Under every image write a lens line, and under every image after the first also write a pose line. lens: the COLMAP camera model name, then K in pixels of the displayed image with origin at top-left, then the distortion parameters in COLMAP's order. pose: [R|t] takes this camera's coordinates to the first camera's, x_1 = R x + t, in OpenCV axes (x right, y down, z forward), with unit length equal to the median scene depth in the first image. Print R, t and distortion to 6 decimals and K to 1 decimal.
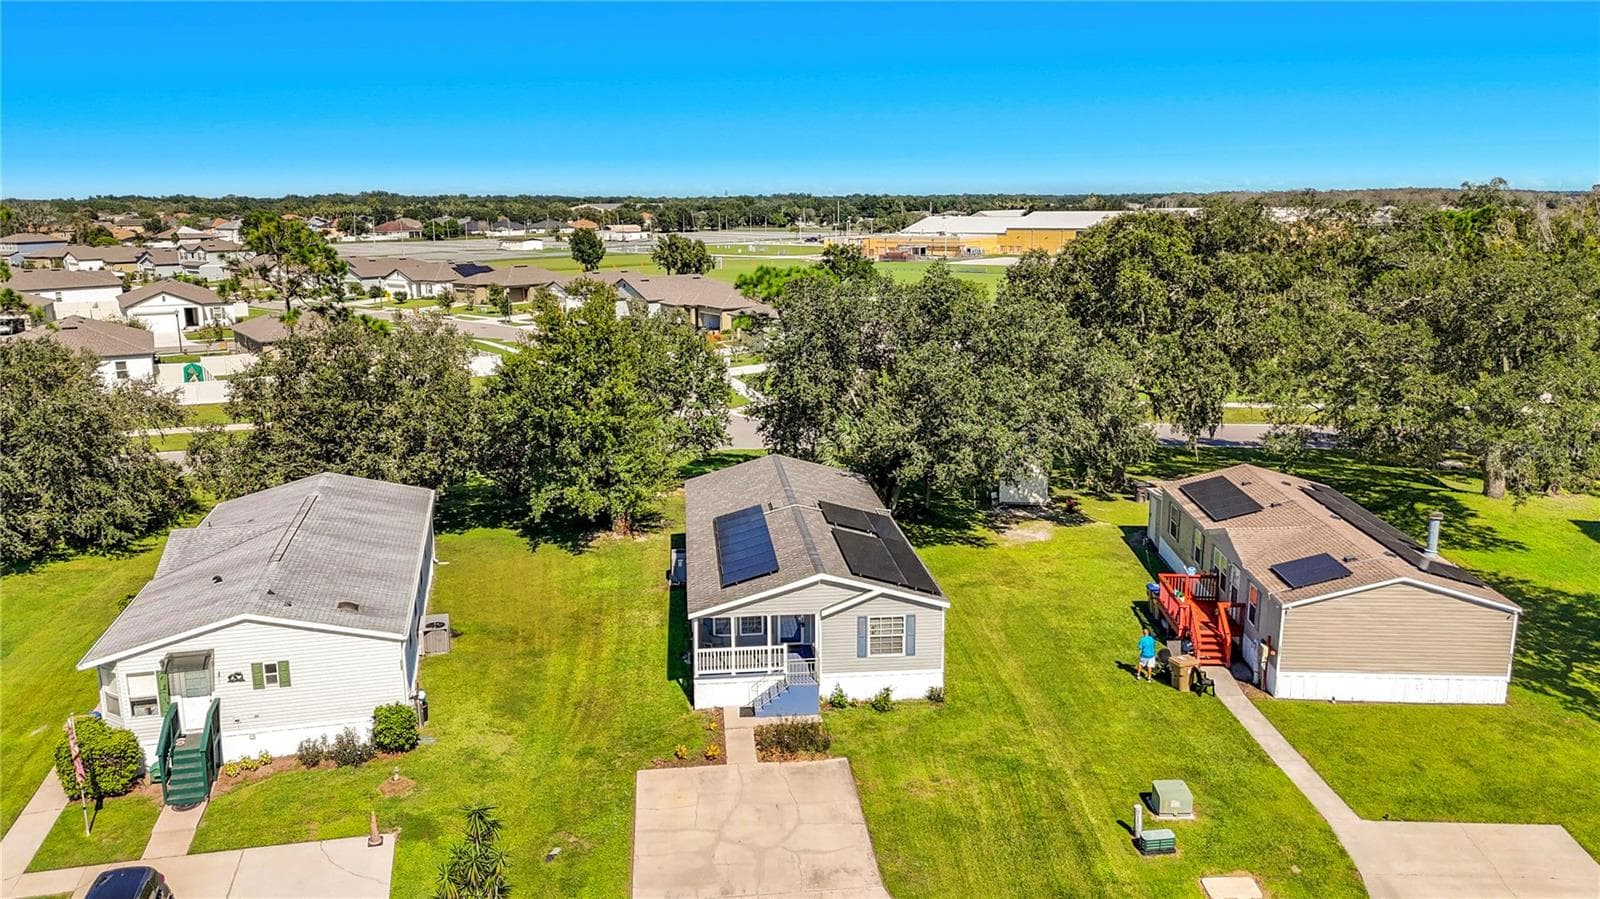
lens RADIAL K [[1197.8, 0, 800.0], [0, 1197.8, 449.5], [0, 0, 1]] dist [0.046208, -0.054759]
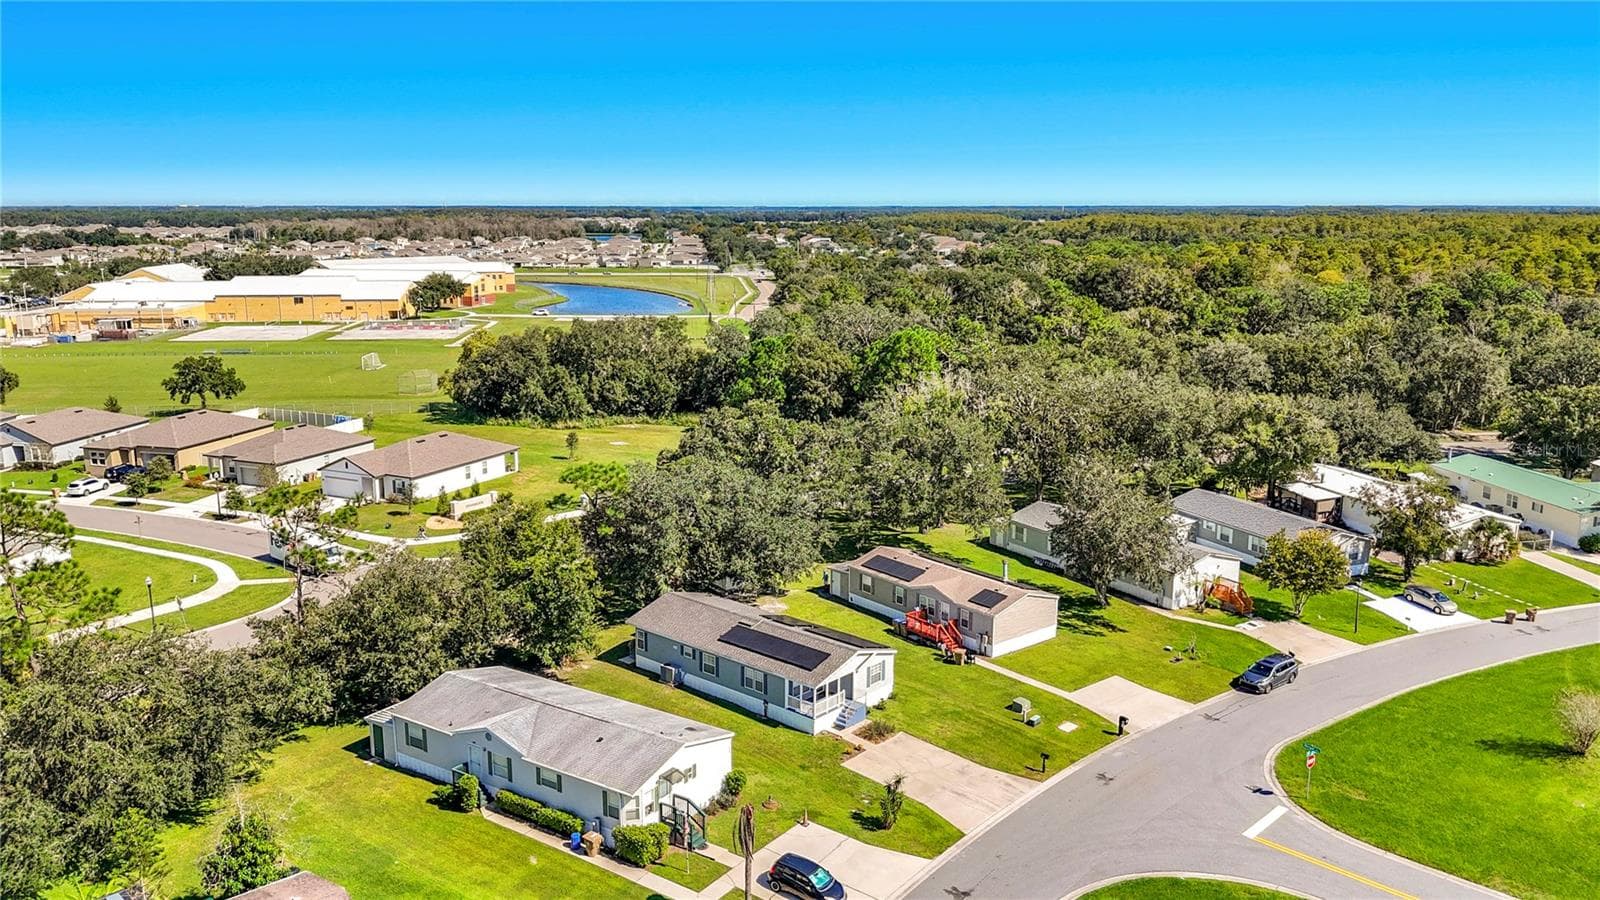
lens RADIAL K [[1204.7, 0, 800.0], [0, 1204.7, 450.0], [0, 0, 1]] dist [0.050514, -0.072827]
pose [[0.735025, -0.128279, 0.665795, -1.215078], [0.133011, 0.990141, 0.043929, -0.299582], [-0.664866, 0.056269, 0.744840, -0.432515]]
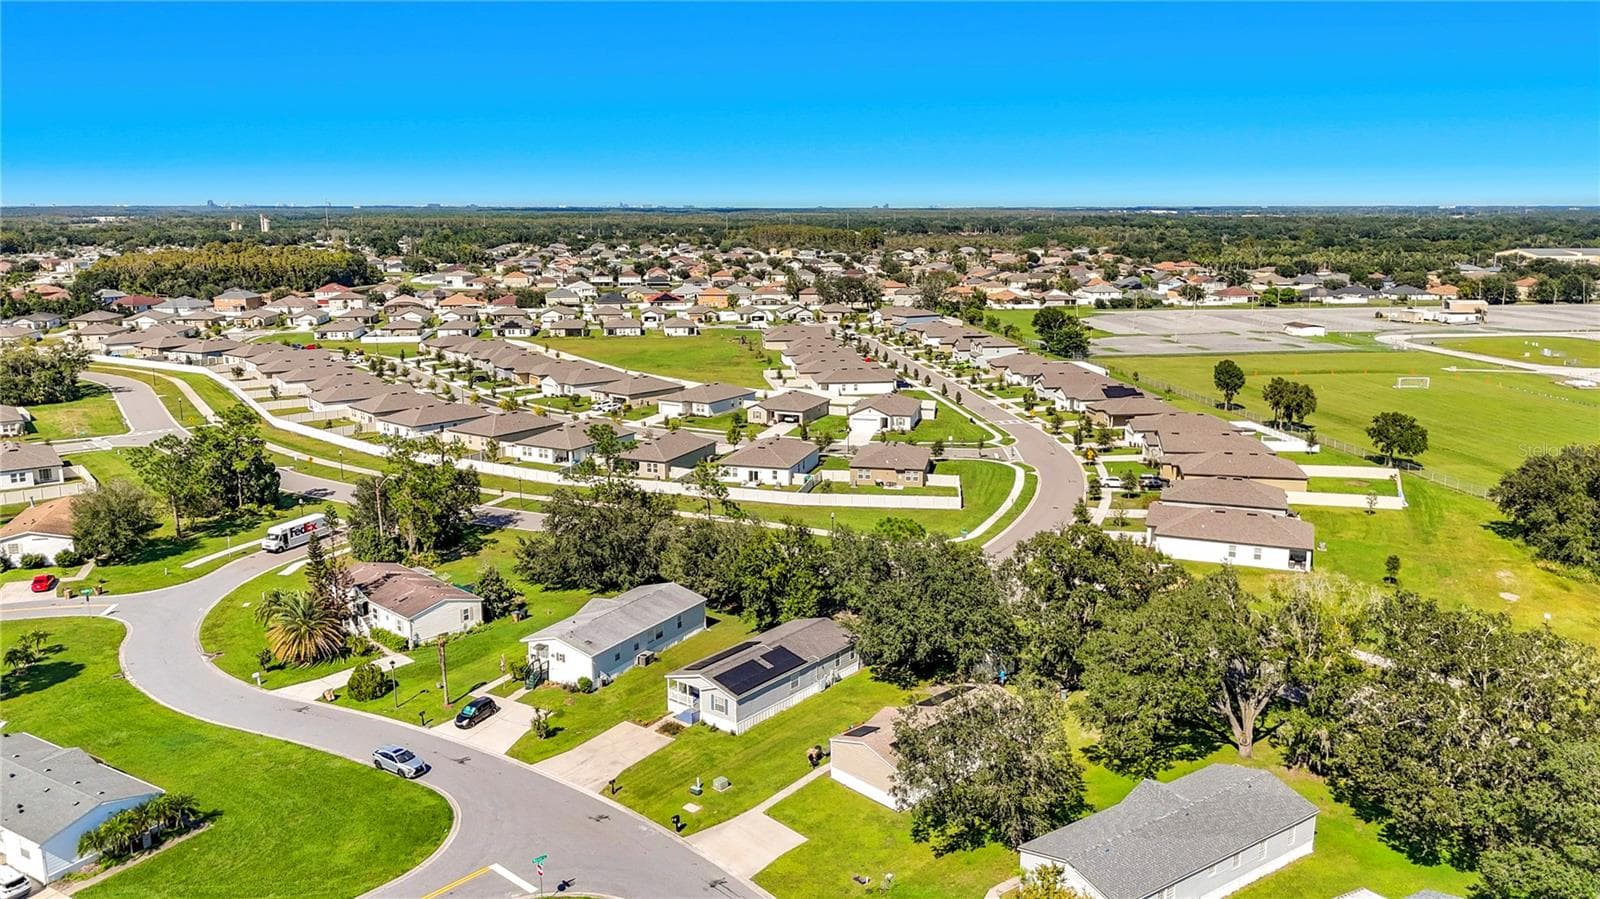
lens RADIAL K [[1204.7, 0, 800.0], [0, 1204.7, 449.5], [0, 0, 1]] dist [0.050514, -0.072827]
pose [[0.715196, 0.144836, -0.683753, 1.727826], [-0.146498, 0.987626, 0.055969, -0.512187], [0.683398, 0.060140, 0.727564, -0.755338]]
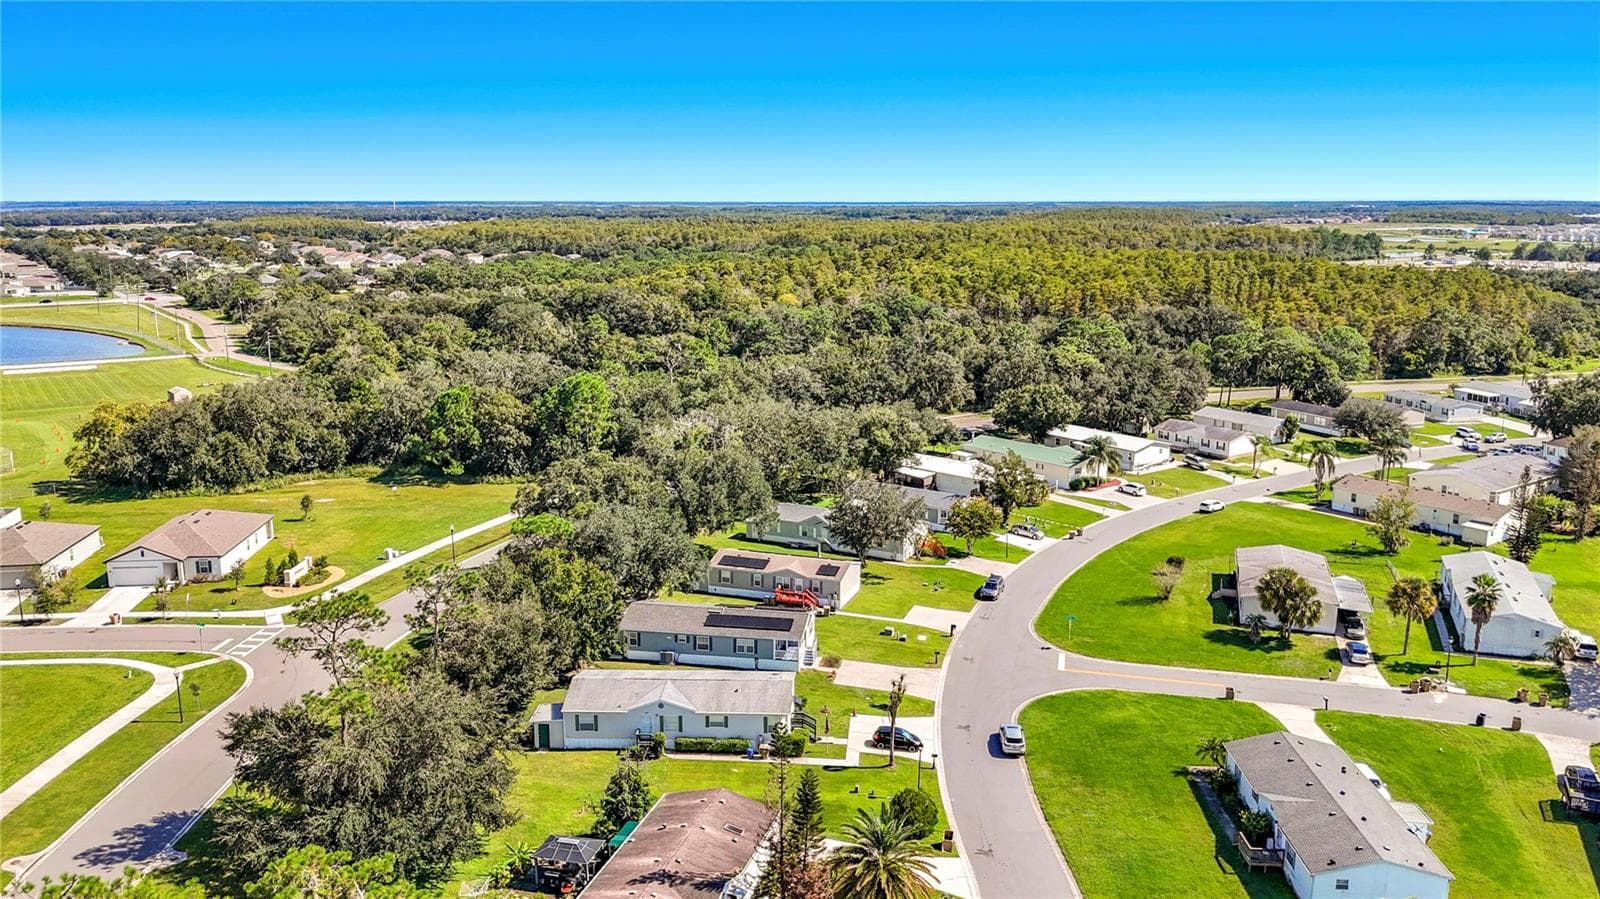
lens RADIAL K [[1204.7, 0, 800.0], [0, 1204.7, 449.5], [0, 0, 1]] dist [0.050514, -0.072827]
pose [[0.285090, -0.187950, 0.939893, -2.477864], [0.194749, 0.971491, 0.135197, -0.641807], [-0.938508, 0.144500, 0.313565, -0.028754]]
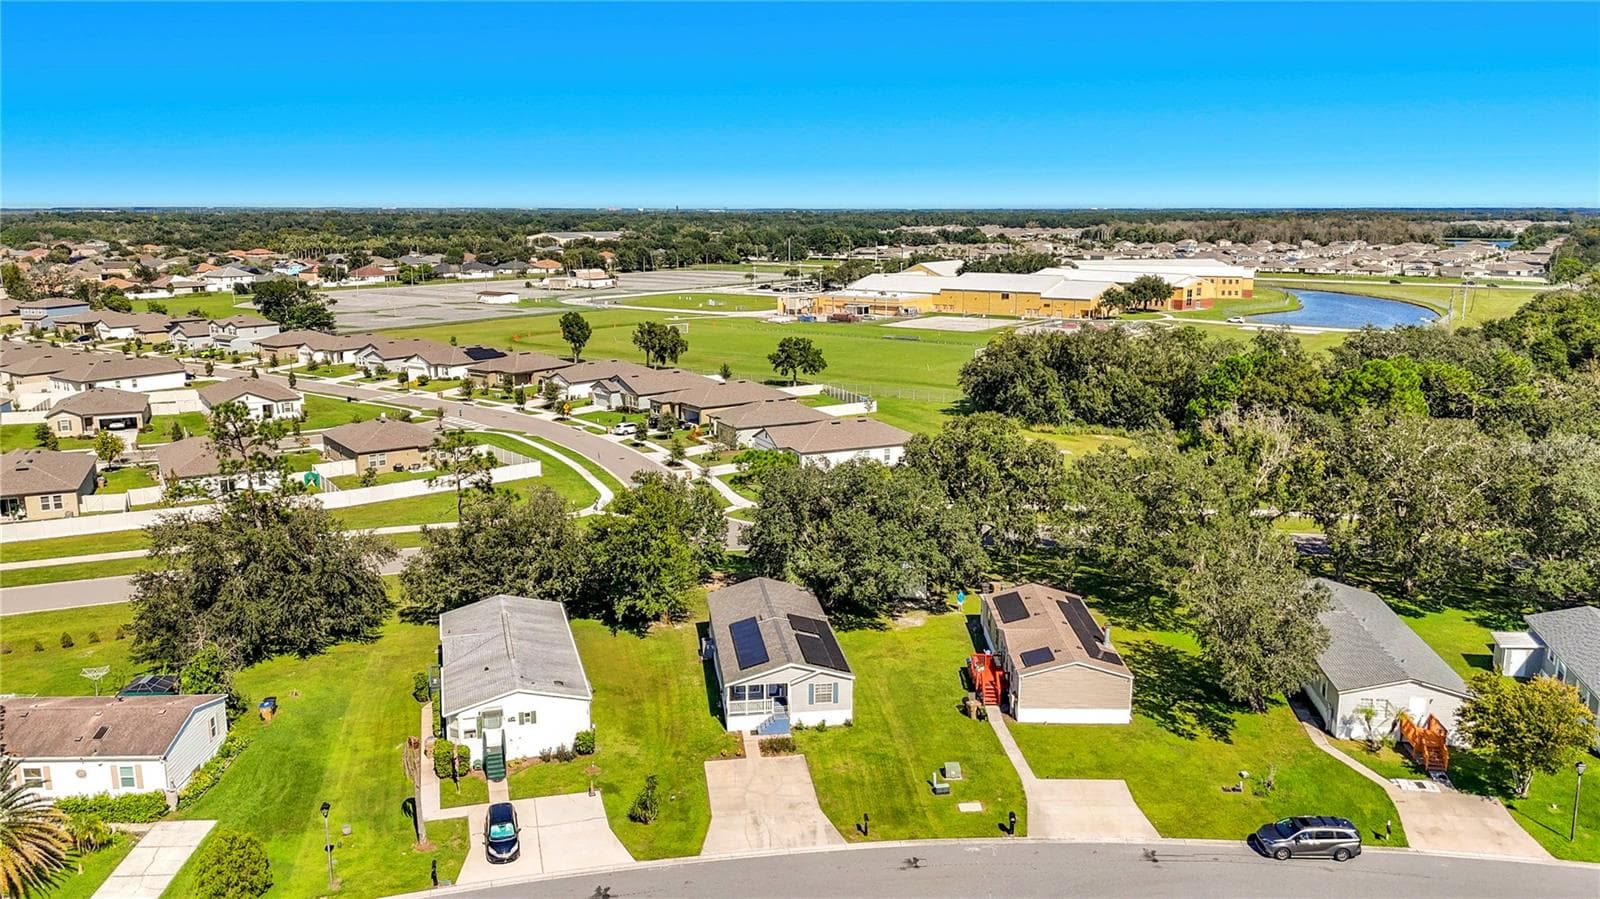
lens RADIAL K [[1204.7, 0, 800.0], [0, 1204.7, 449.5], [0, 0, 1]] dist [0.050514, -0.072827]
pose [[0.999132, -0.002563, 0.041572, -0.044224], [0.002858, 0.999971, -0.007035, -0.211690], [-0.041552, 0.007148, 0.999111, -0.902394]]
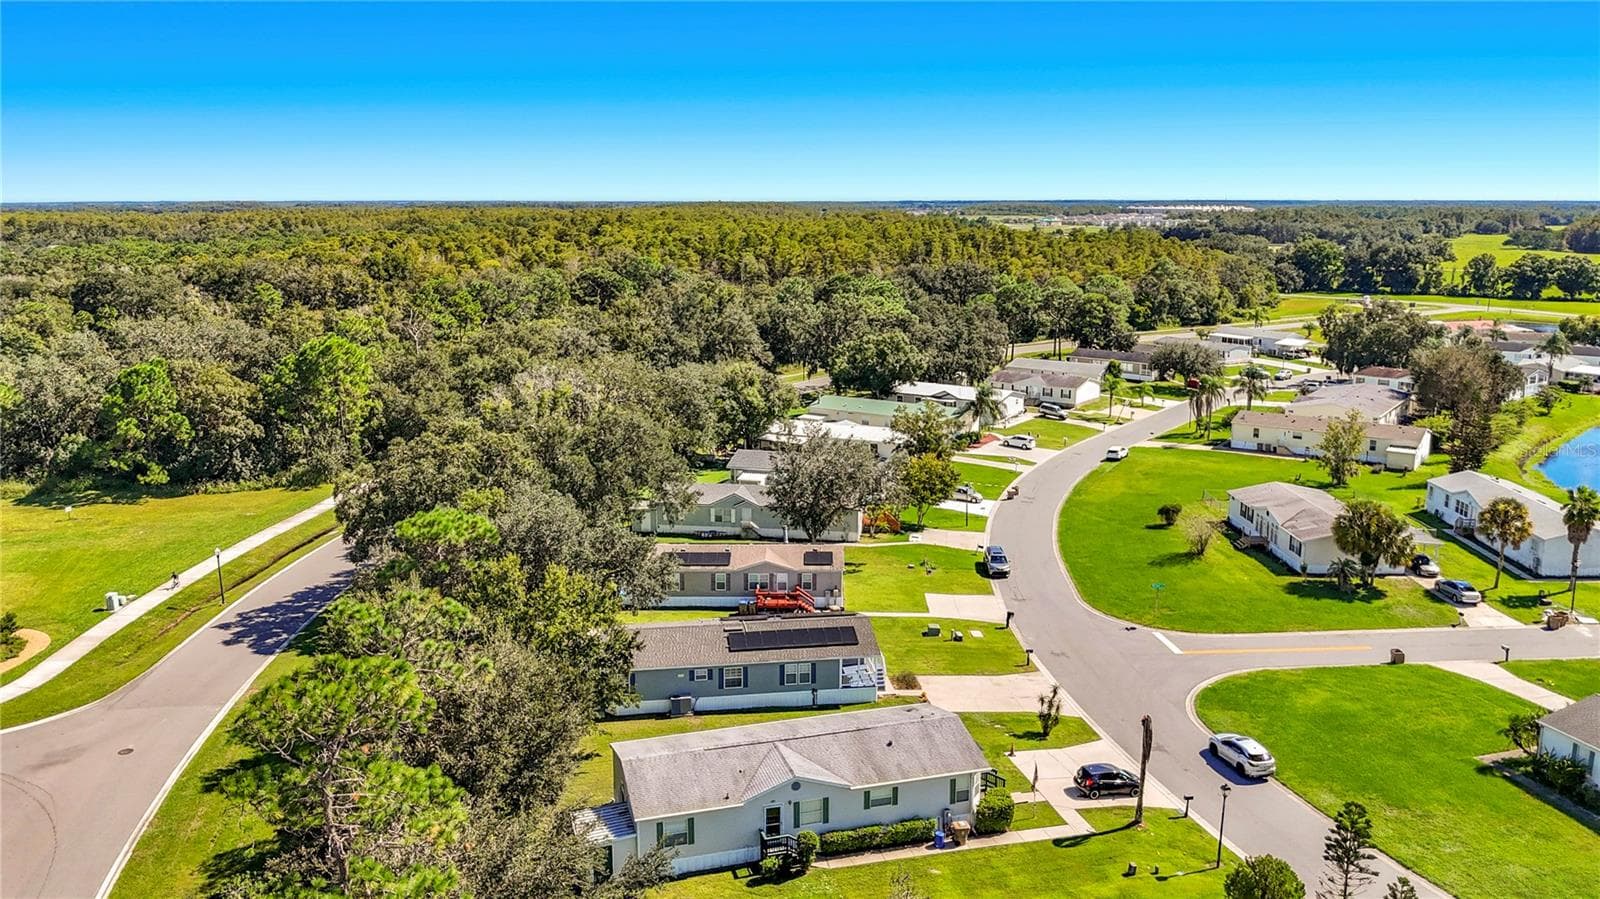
lens RADIAL K [[1213.7, 0, 800.0], [0, 1213.7, 449.5], [0, 0, 1]] dist [0.031848, -0.083970]
pose [[-0.039511, -0.195982, 0.979811, -1.817010], [0.205888, 0.957939, 0.199910, -0.570663], [-0.977778, 0.209630, 0.002501, 0.896396]]
